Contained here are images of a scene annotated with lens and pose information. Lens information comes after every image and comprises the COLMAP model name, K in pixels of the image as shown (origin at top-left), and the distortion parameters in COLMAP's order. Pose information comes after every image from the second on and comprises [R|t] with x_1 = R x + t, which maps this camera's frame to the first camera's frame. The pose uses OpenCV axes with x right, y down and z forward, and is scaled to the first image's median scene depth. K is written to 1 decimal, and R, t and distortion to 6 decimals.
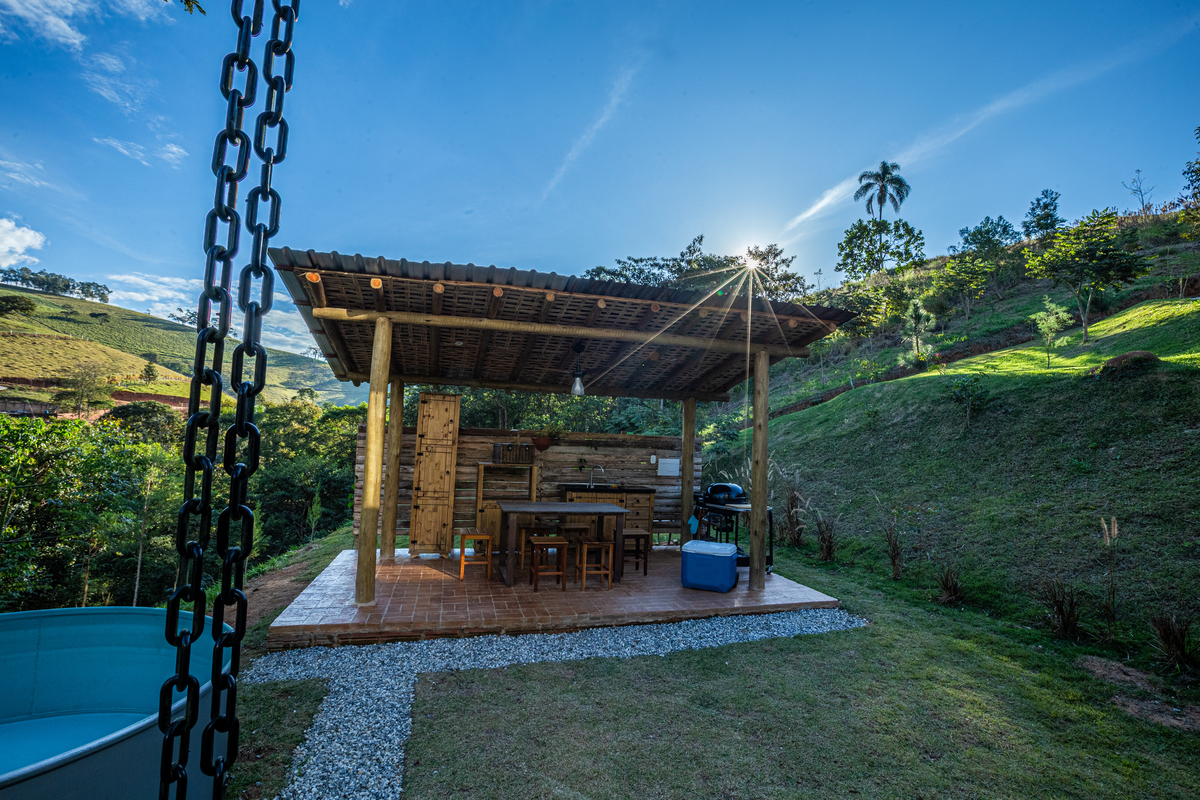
lens RADIAL K [[548.5, 0, 600.0], [0, 548.5, 400.0], [0, 0, 1]] dist [-0.056786, 0.020340]
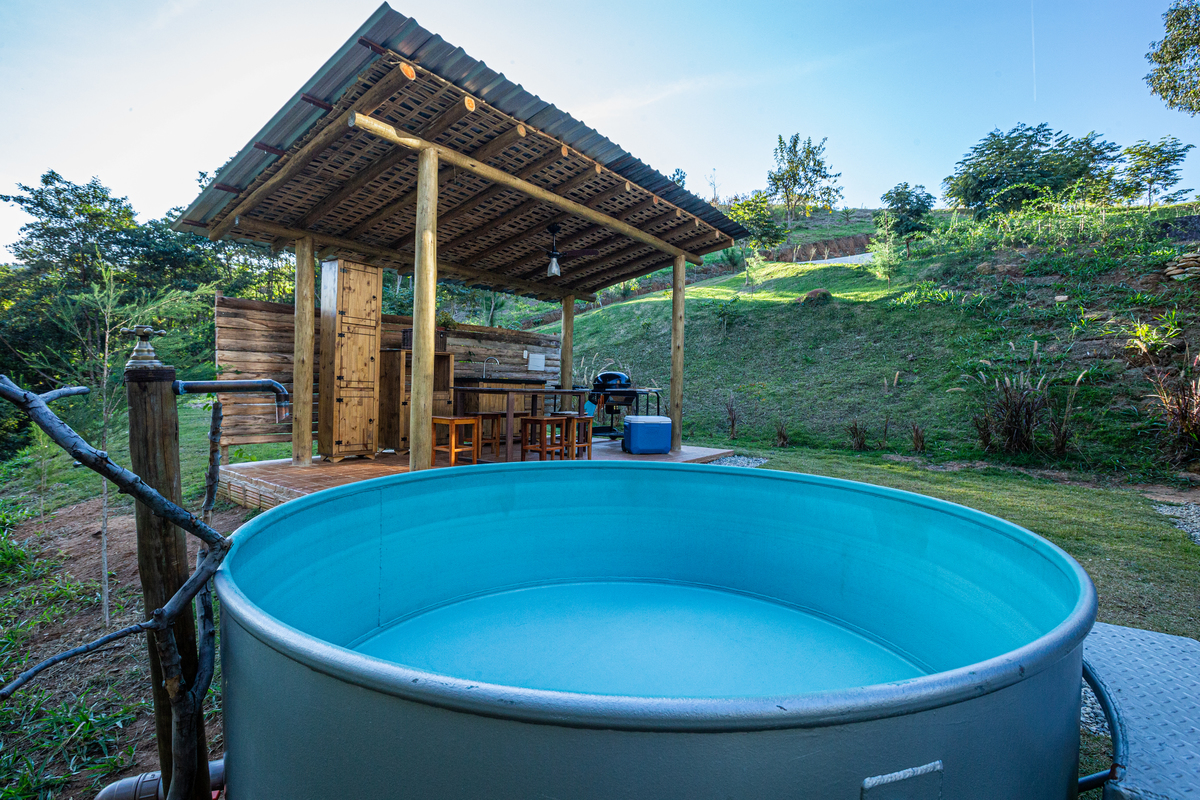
lens RADIAL K [[548.5, 0, 600.0], [0, 548.5, 400.0], [0, 0, 1]] dist [-0.056786, 0.020340]
pose [[0.788438, -0.035072, 0.614113, -0.519837], [-0.043702, 0.992656, 0.112799, 0.086505], [-0.613560, -0.115773, 0.781115, 0.123143]]
